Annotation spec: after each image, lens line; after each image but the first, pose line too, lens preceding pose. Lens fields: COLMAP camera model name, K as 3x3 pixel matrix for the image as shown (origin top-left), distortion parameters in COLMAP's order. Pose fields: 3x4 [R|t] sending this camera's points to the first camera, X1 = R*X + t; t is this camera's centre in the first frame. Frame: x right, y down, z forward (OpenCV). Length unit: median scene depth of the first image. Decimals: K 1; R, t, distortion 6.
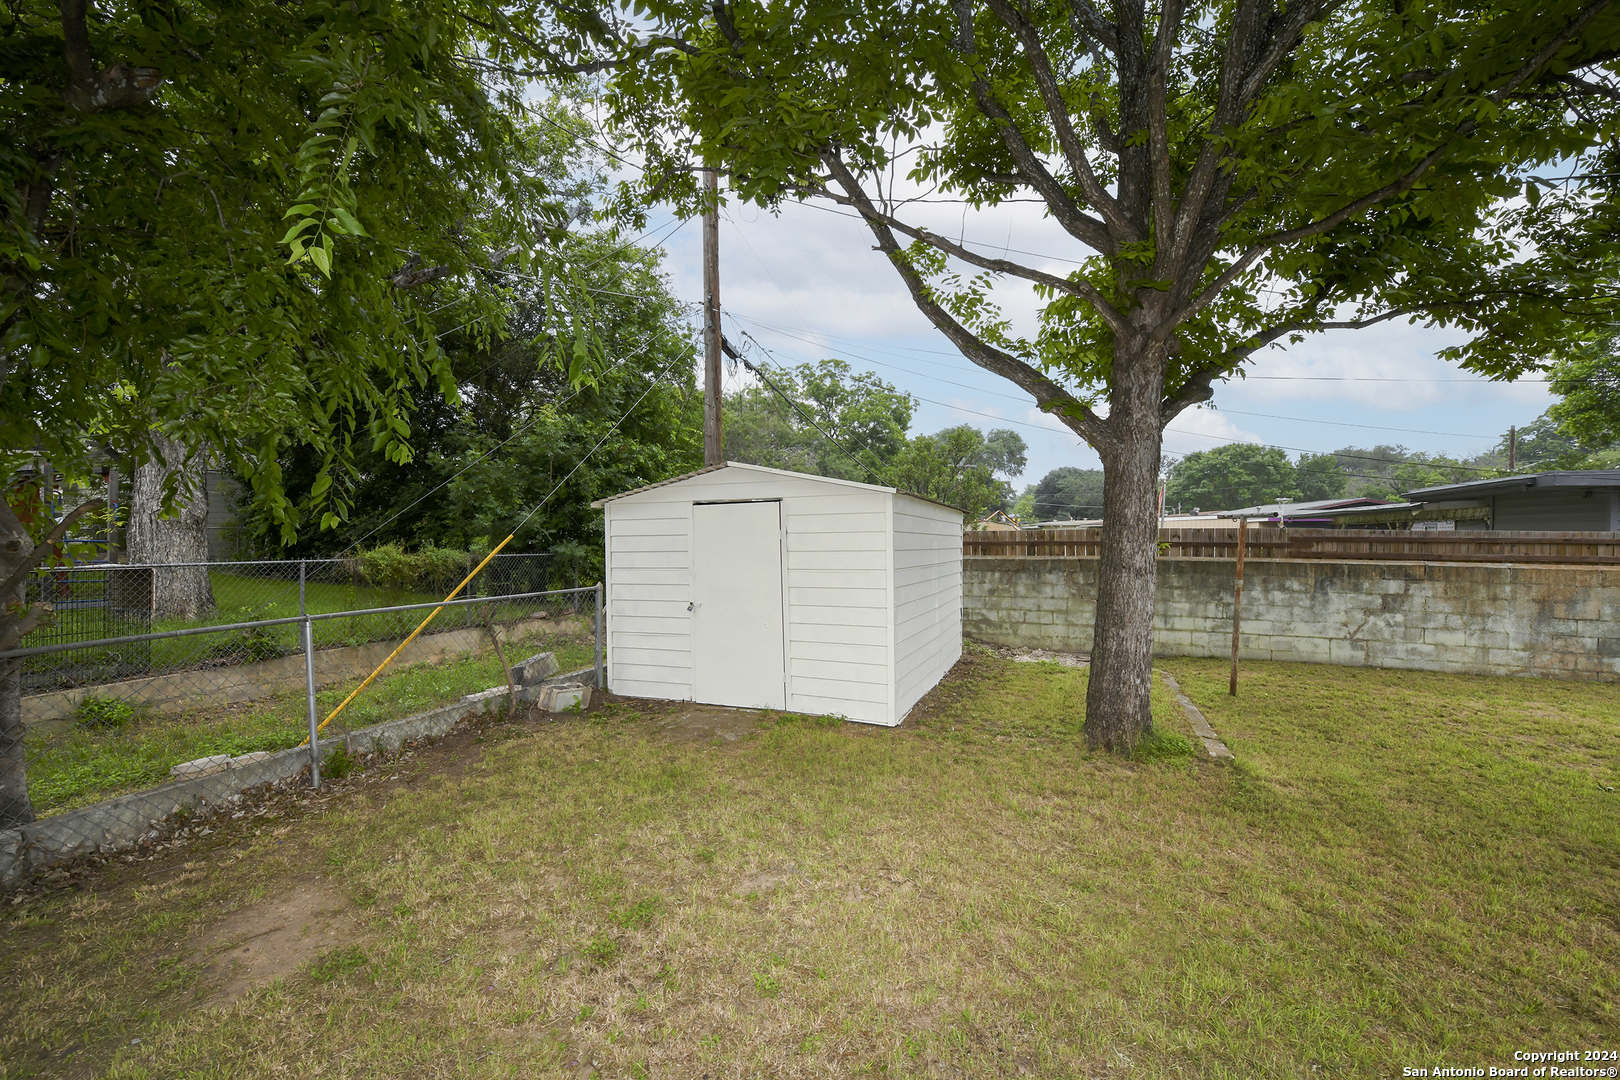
lens RADIAL K [[651.2, 0, 813.8], [0, 651.2, 534.1], [0, 0, 1]] dist [-0.000565, -0.000457]
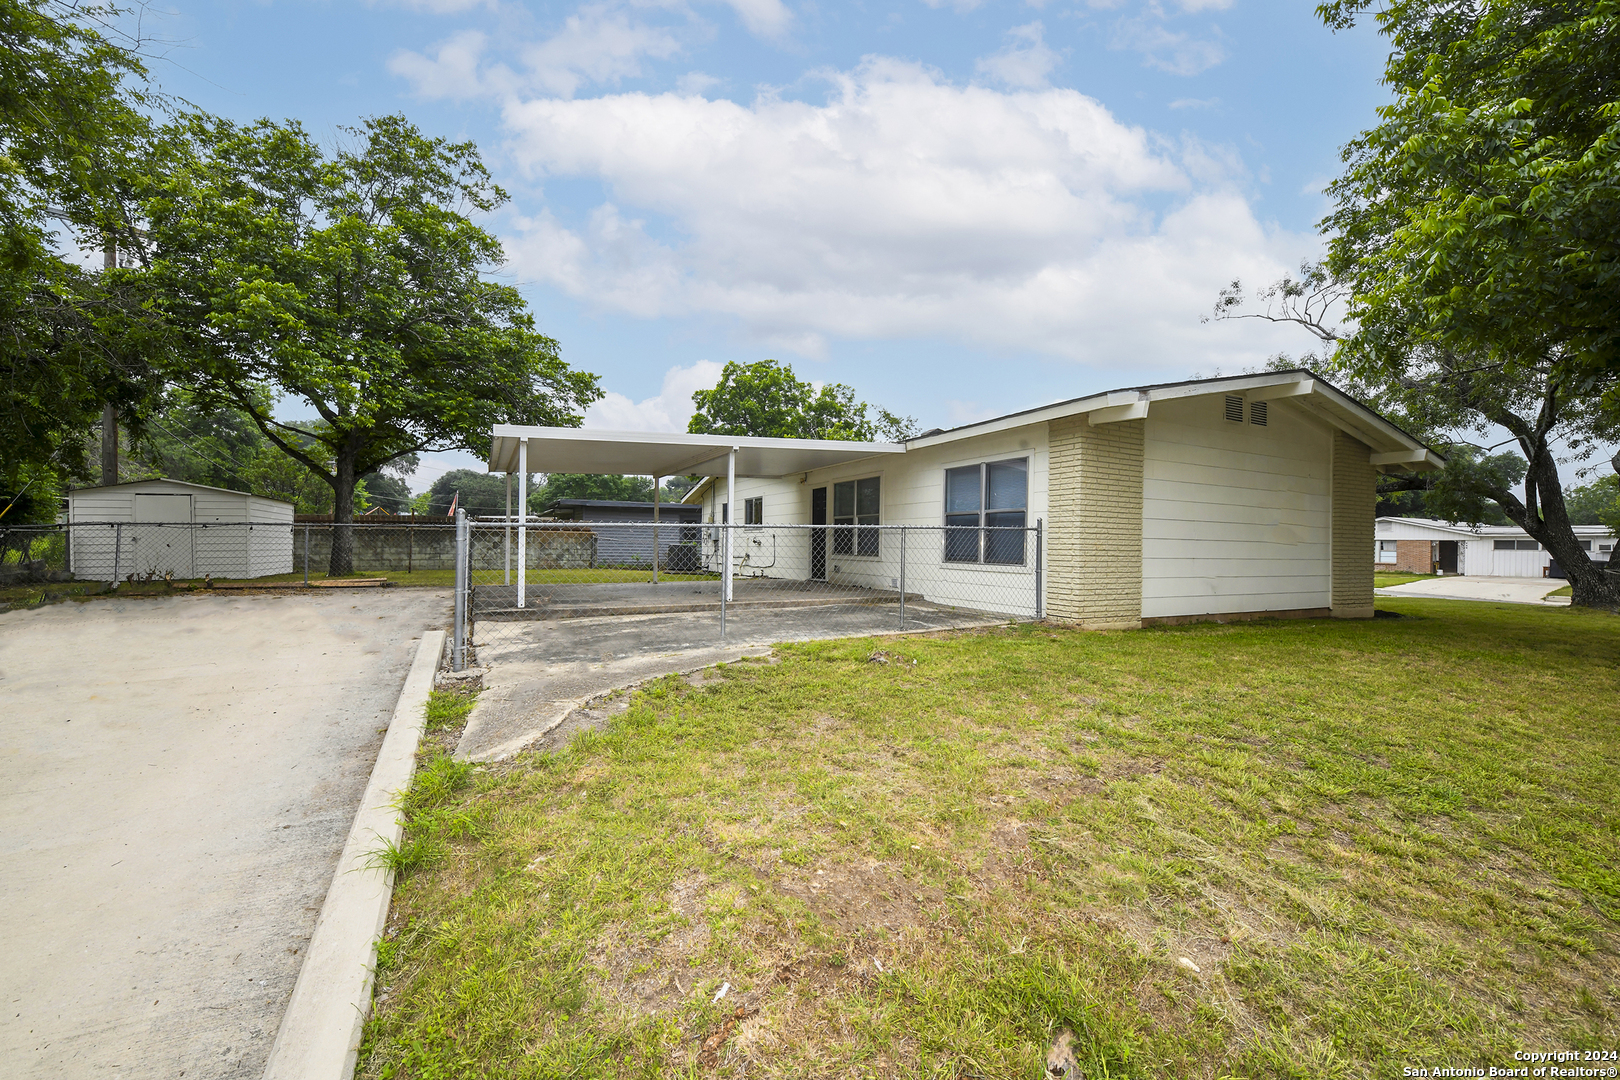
lens RADIAL K [[651.2, 0, 813.8], [0, 651.2, 534.1], [0, 0, 1]] dist [-0.000565, -0.000457]
pose [[0.673780, 0.010244, 0.738861, -0.215155], [-0.008942, 0.999944, -0.005710, 0.067521], [-0.738878, -0.002760, 0.673834, -1.843674]]
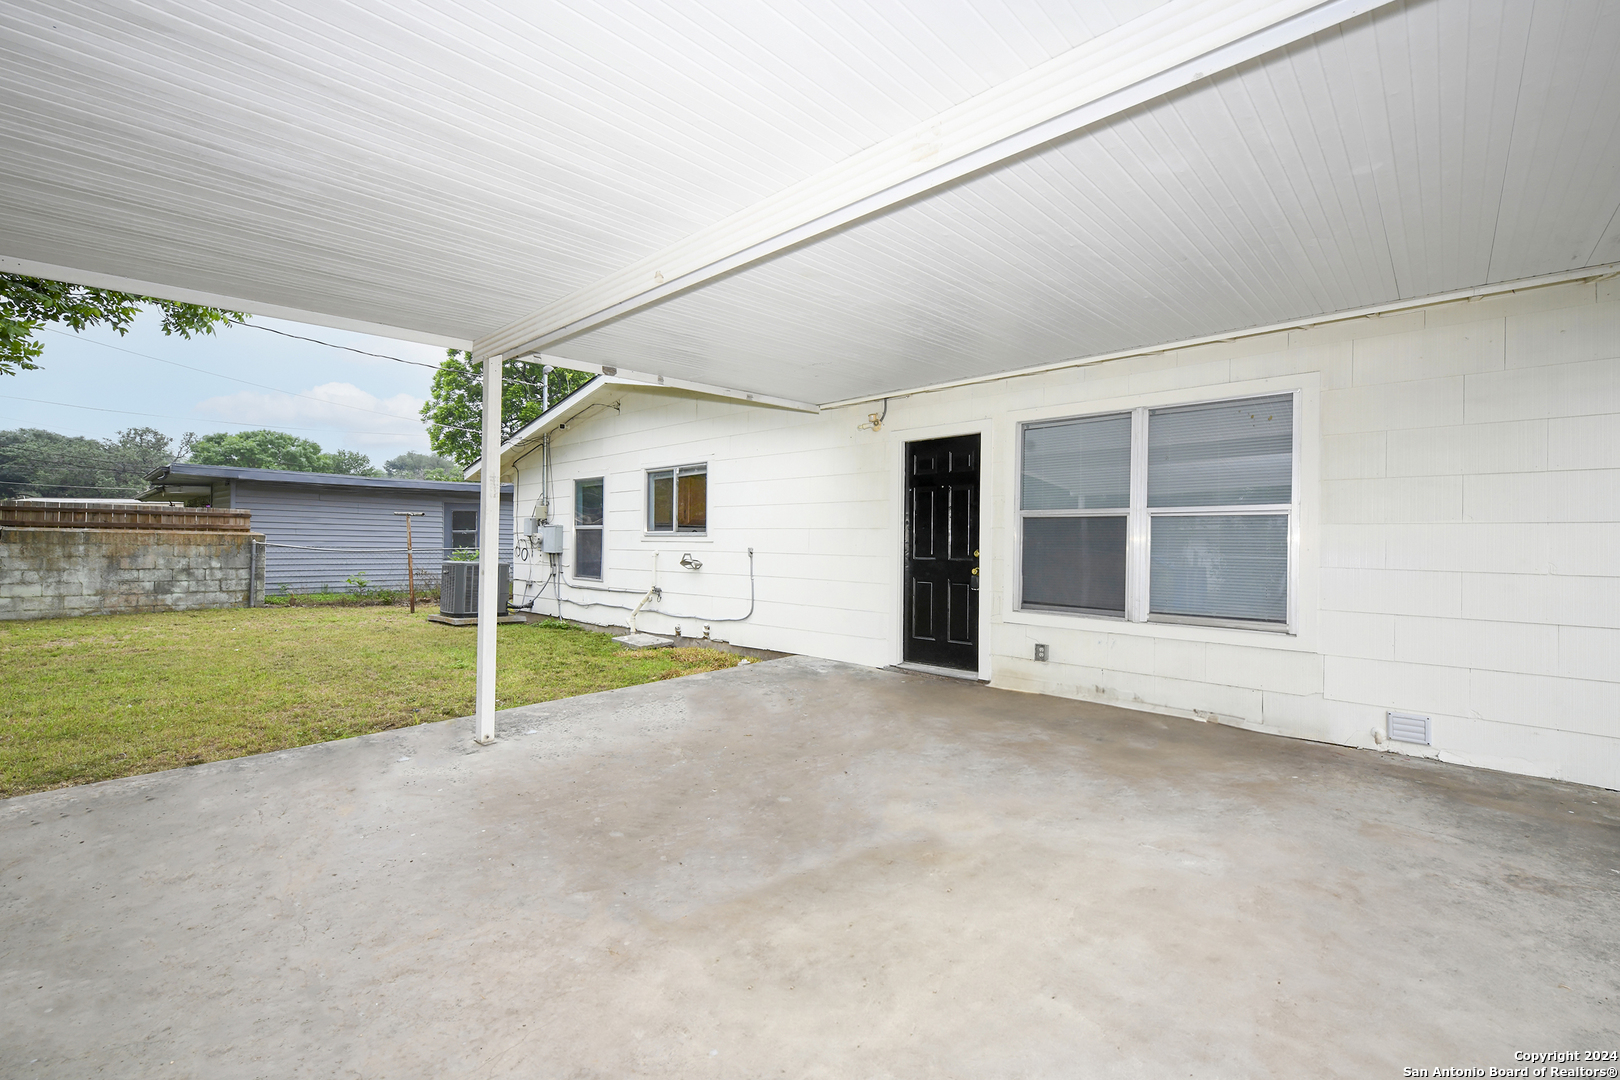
lens RADIAL K [[651.2, 0, 813.8], [0, 651.2, 534.1], [0, 0, 1]] dist [-0.000565, -0.000457]
pose [[0.366218, 0.006380, 0.930507, 0.403394], [-0.012730, 0.999917, -0.001846, 0.040400], [-0.930442, -0.011170, 0.366268, -0.799887]]
